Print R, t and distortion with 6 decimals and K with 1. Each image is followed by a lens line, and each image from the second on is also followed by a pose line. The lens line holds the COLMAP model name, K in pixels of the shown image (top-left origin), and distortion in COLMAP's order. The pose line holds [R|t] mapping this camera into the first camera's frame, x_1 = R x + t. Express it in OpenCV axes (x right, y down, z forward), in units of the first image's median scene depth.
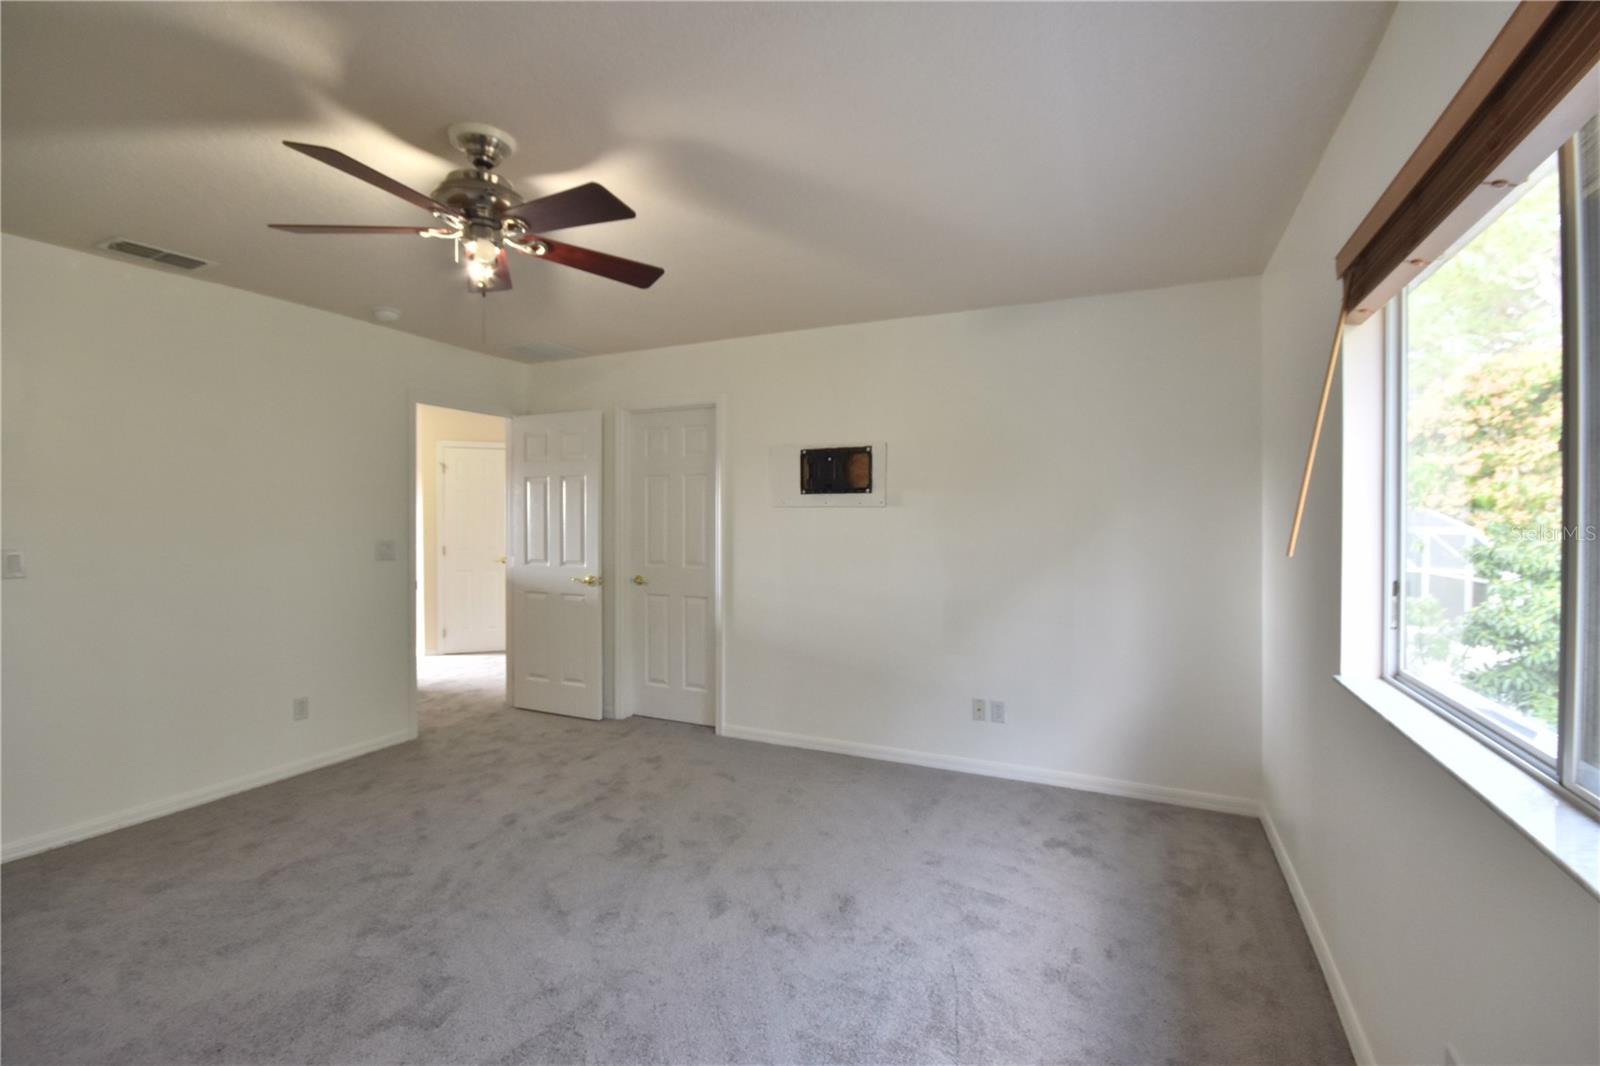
lens RADIAL K [[708.9, 0, 802.5], [0, 708.9, 530.0], [0, 0, 1]] dist [0.007167, -0.012052]
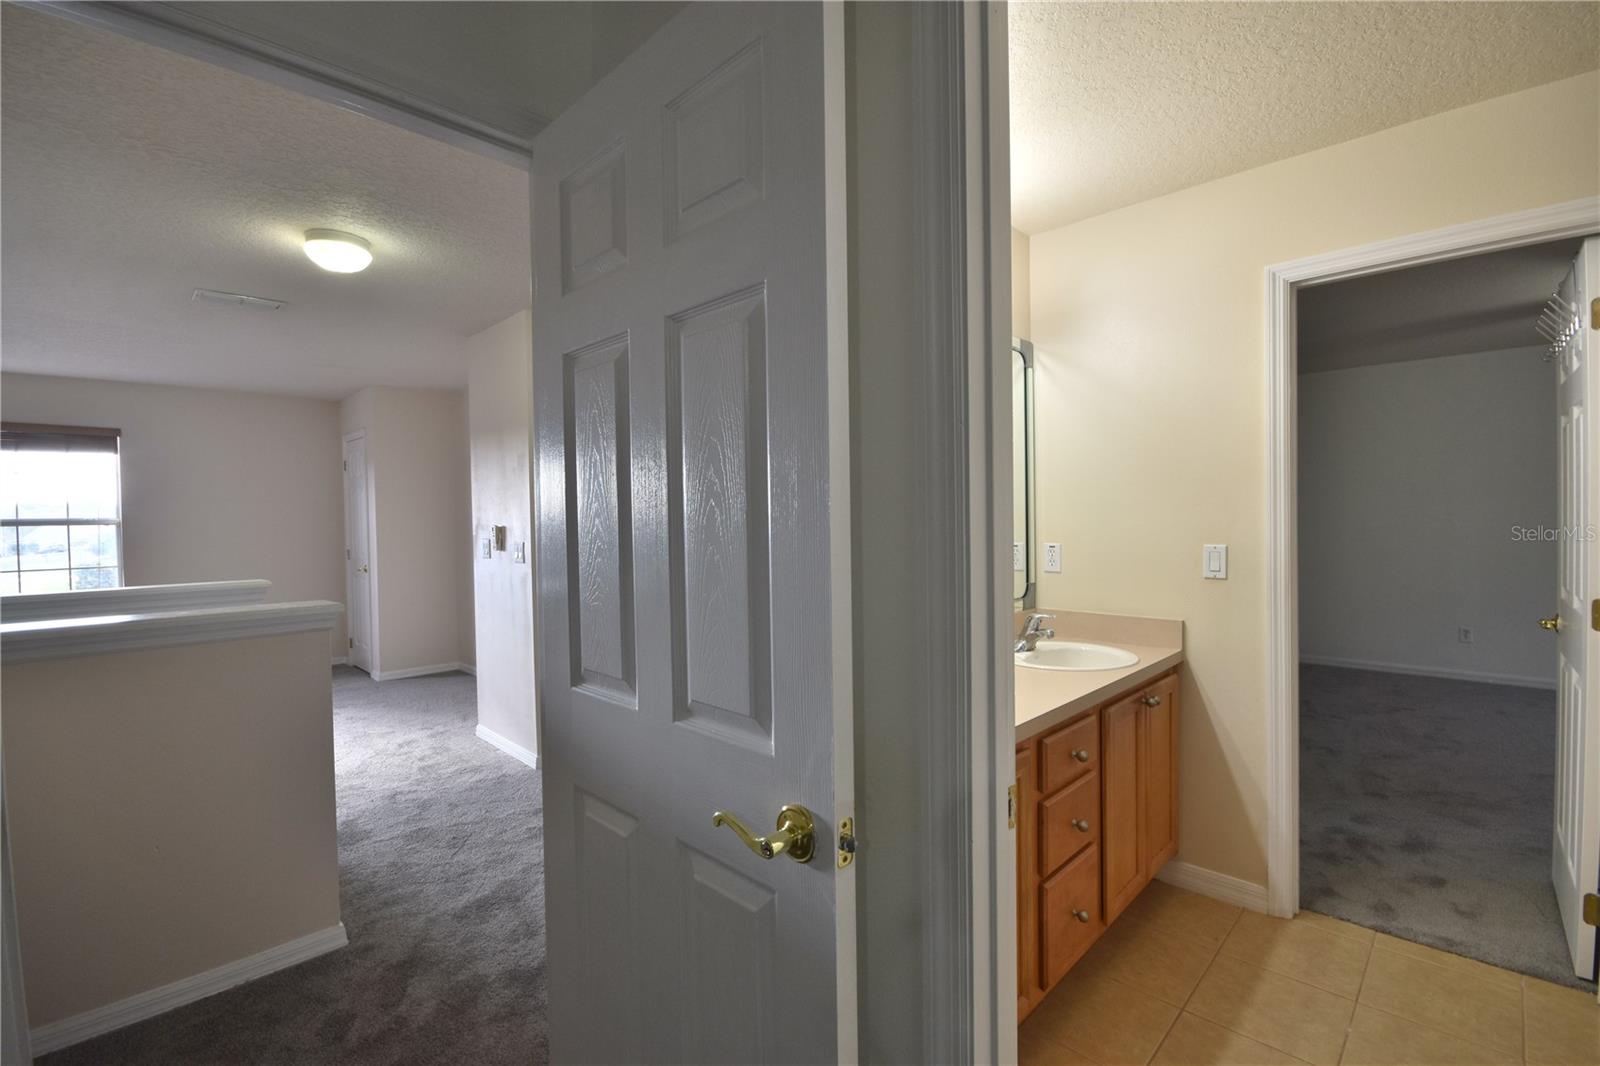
lens RADIAL K [[708.9, 0, 811.8], [0, 708.9, 535.0], [0, 0, 1]] dist [0.007167, -0.012052]
pose [[0.948444, -0.005660, -0.316893, -0.450822], [0.010400, 0.999858, 0.013270, -0.020077], [0.316773, -0.015882, 0.948369, 1.584497]]
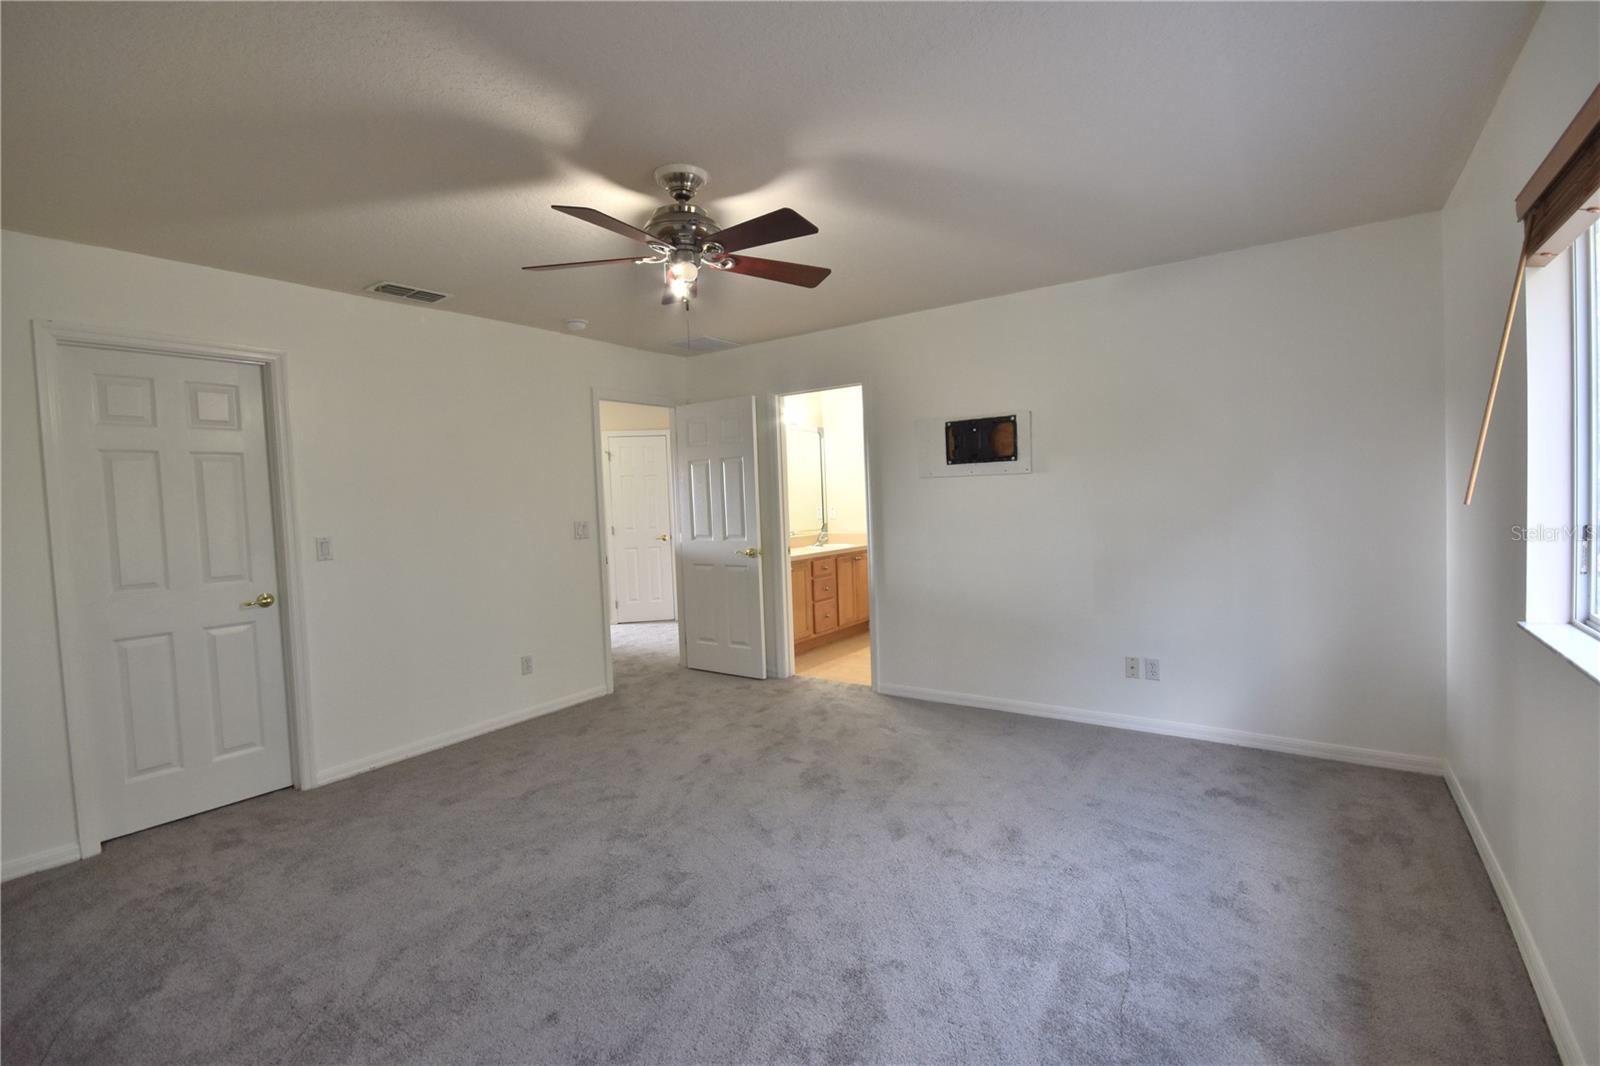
lens RADIAL K [[708.9, 0, 801.8], [0, 708.9, 530.7], [0, 0, 1]] dist [0.007167, -0.012052]
pose [[0.984230, -0.031561, -0.174058, -0.056816], [0.038305, 0.998635, 0.035520, 0.002535], [0.172699, -0.041627, 0.984095, -0.124469]]
